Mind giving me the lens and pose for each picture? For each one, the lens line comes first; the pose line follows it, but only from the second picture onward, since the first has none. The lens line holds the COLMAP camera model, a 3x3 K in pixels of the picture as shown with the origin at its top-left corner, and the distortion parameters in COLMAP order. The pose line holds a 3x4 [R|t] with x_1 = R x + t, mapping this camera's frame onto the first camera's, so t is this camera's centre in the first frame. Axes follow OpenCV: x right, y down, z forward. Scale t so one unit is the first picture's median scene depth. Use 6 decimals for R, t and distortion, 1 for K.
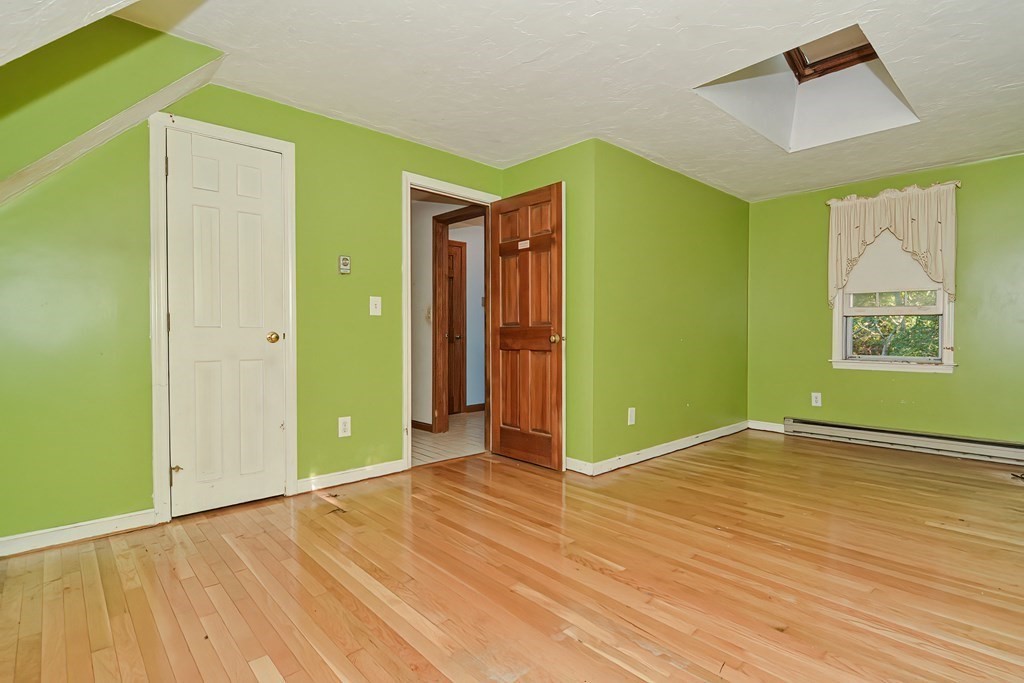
lens RADIAL K [[500.5, 0, 521.3], [0, 500.5, 340.9], [0, 0, 1]] dist [0.000772, -0.001008]
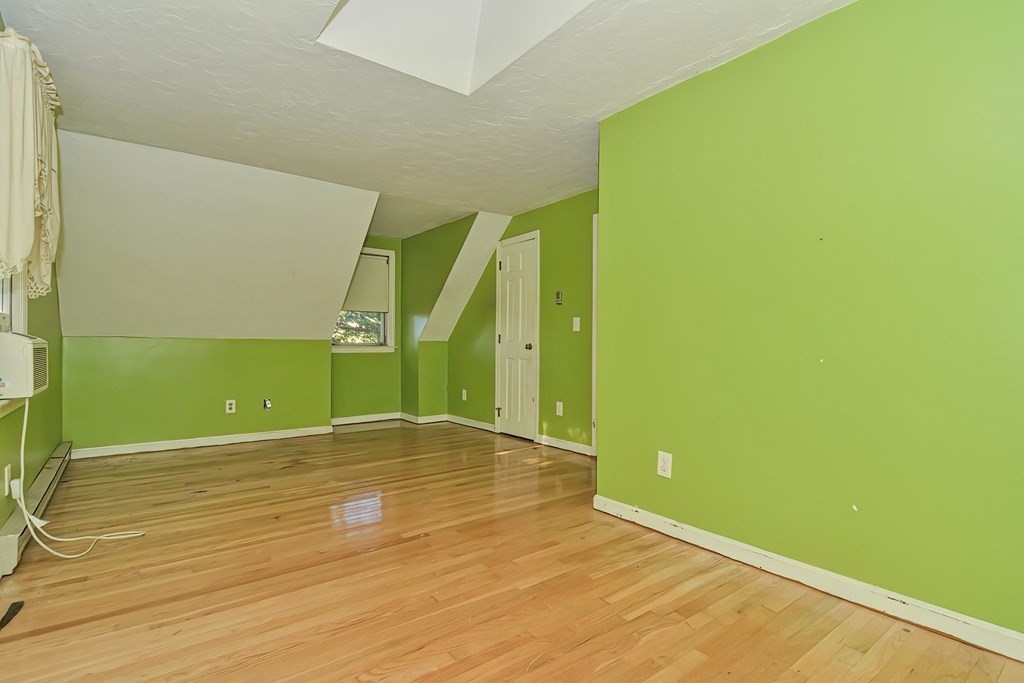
lens RADIAL K [[500.5, 0, 521.3], [0, 500.5, 340.9], [0, 0, 1]] dist [0.000772, -0.001008]
pose [[-0.094907, -0.007057, -0.995461, 1.196823], [-0.024420, 0.999690, -0.004758, -0.017011], [0.995187, 0.023858, -0.095050, 1.108113]]
